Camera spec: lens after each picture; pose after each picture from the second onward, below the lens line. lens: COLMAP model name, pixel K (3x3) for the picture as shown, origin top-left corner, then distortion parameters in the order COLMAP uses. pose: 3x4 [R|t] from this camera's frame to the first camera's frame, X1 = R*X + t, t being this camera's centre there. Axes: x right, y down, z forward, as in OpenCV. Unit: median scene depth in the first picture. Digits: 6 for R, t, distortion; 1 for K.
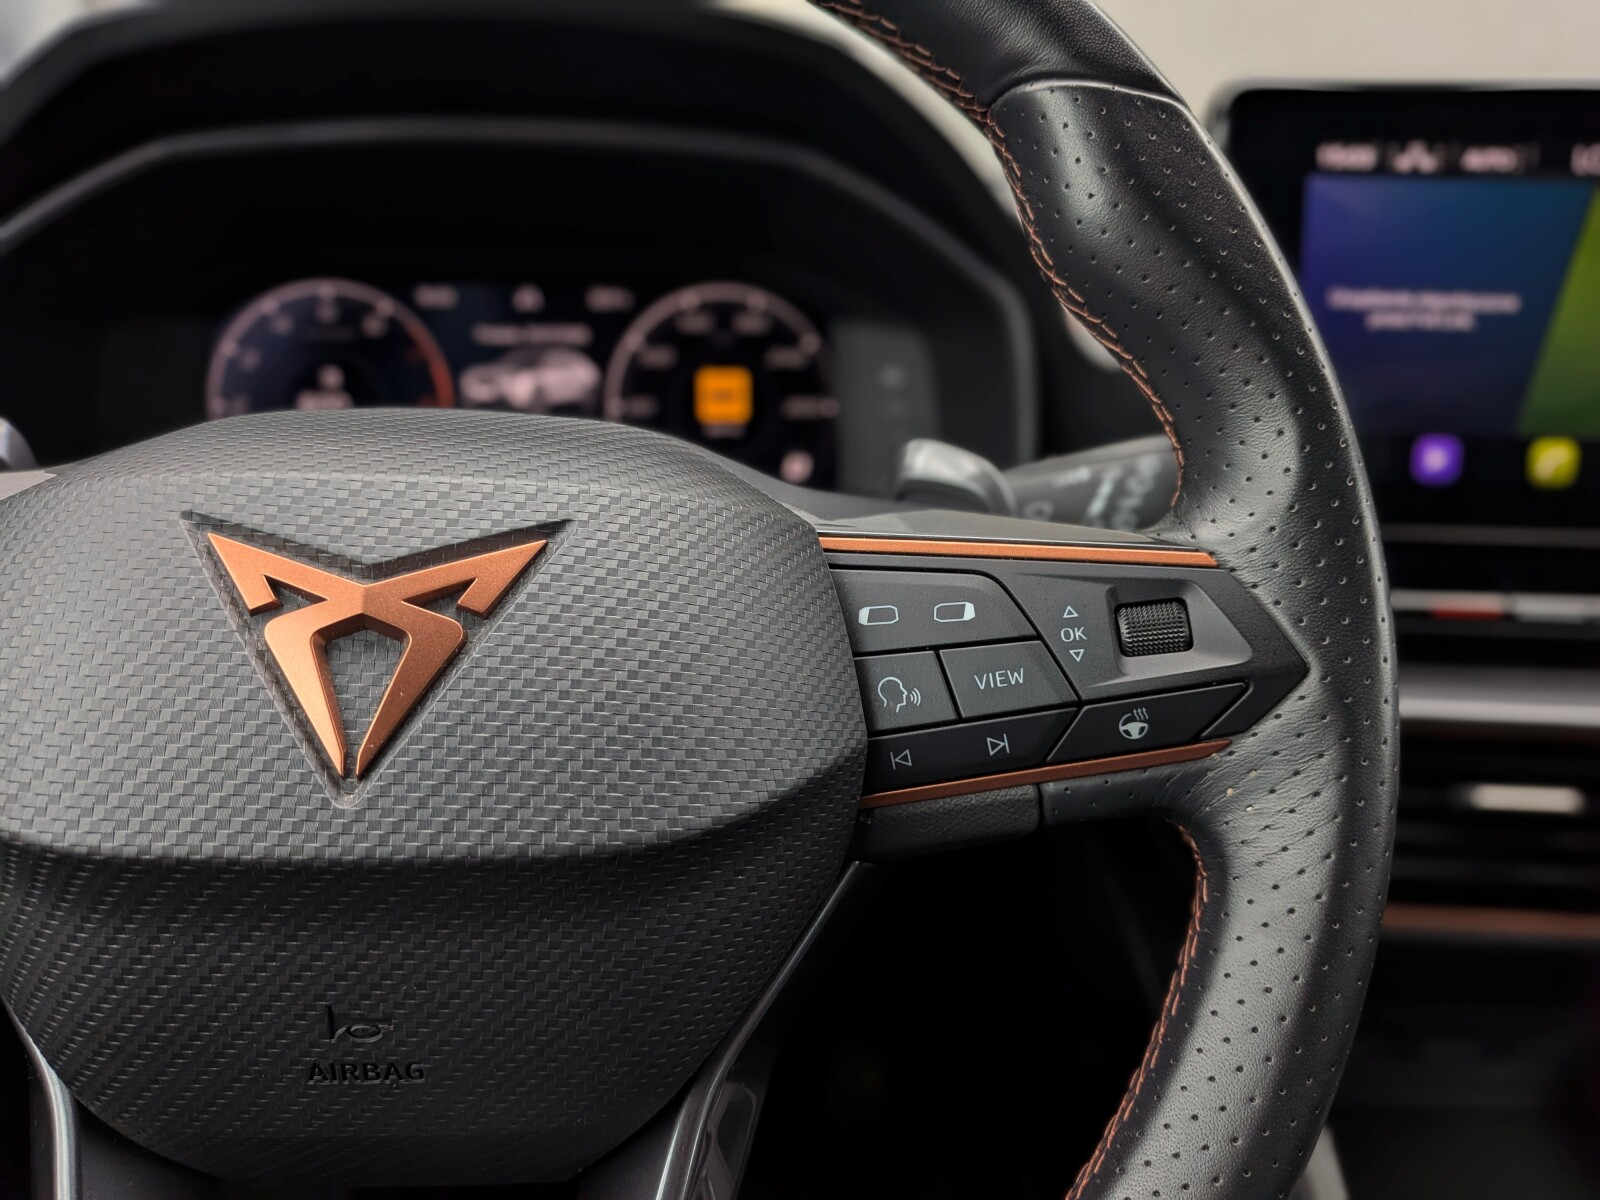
lens RADIAL K [[1107.8, 0, 773.3], [0, 1107.8, 603.9], [0, 0, 1]] dist [0.062955, -0.149238]
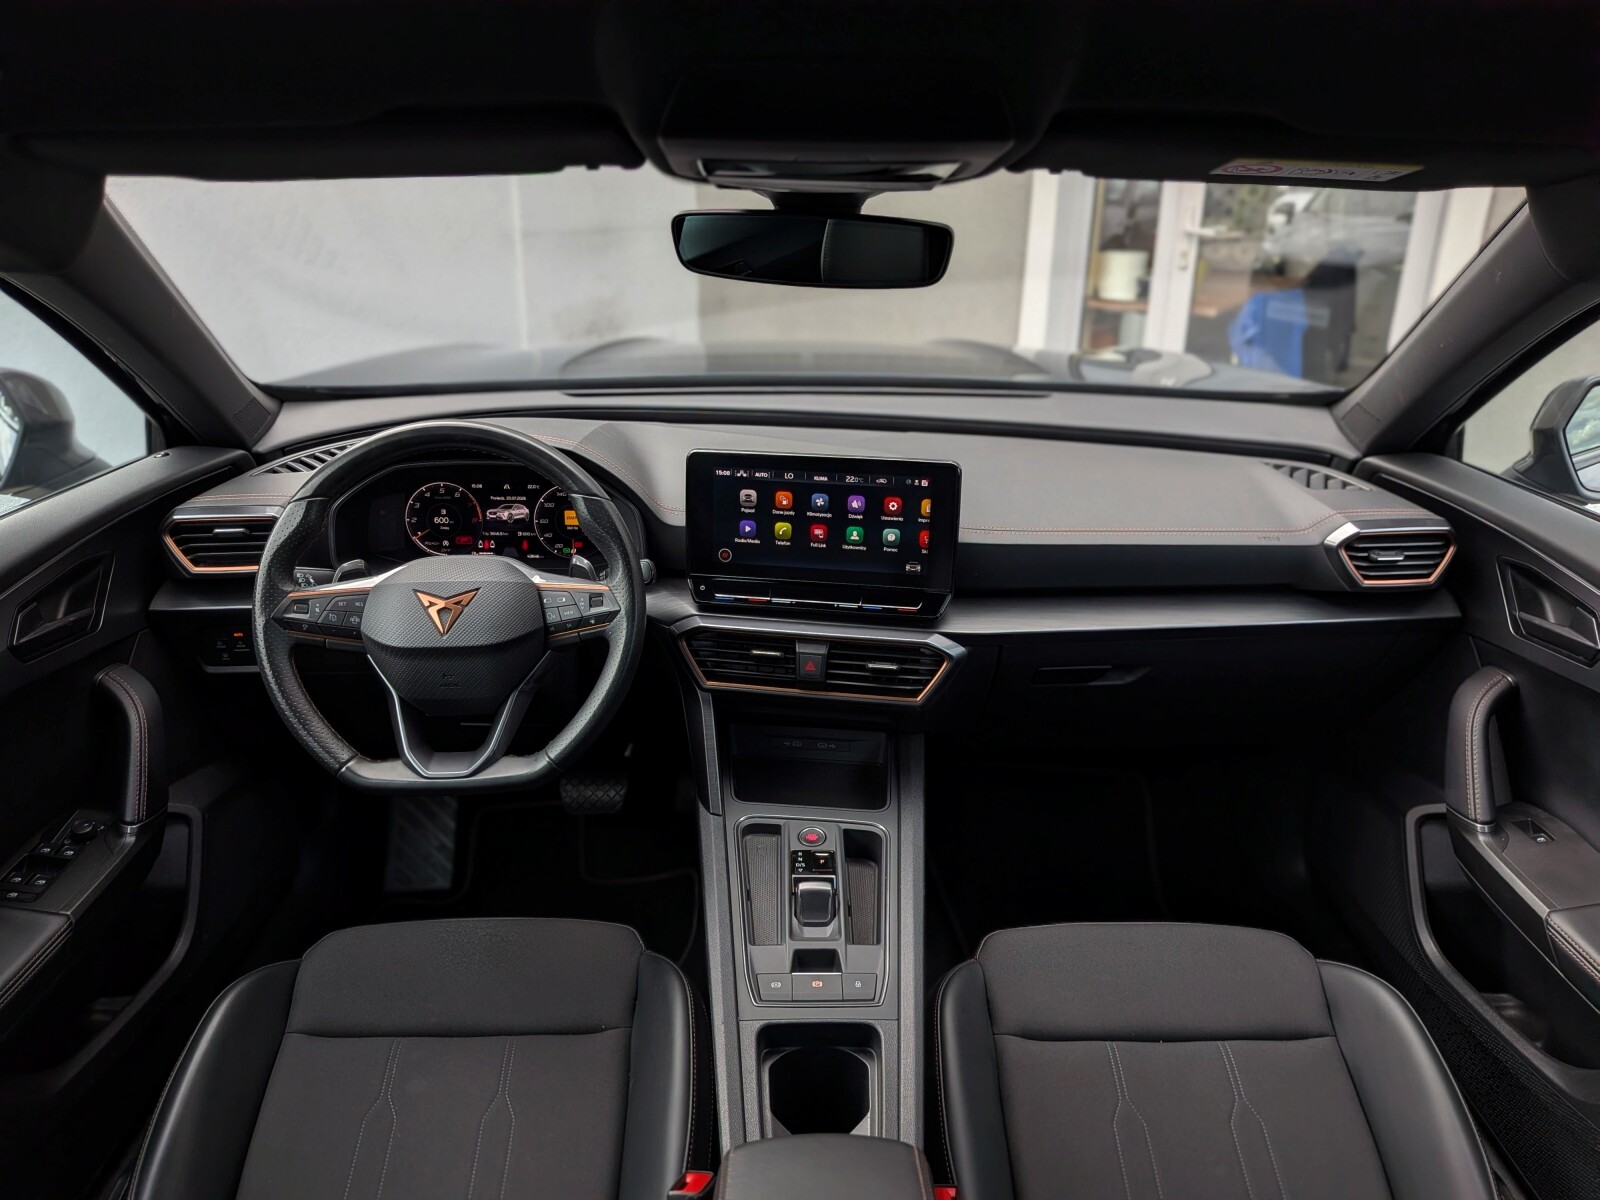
lens RADIAL K [[1091.4, 0, 800.0], [0, 1091.4, 600.0], [0, 0, 1]] dist [0.060135, -0.128404]
pose [[0.997988, -0.032881, -0.054208, 1.581862], [0.037125, 0.996163, 0.079250, -0.360451], [0.051394, -0.081103, 0.995380, -4.060024]]
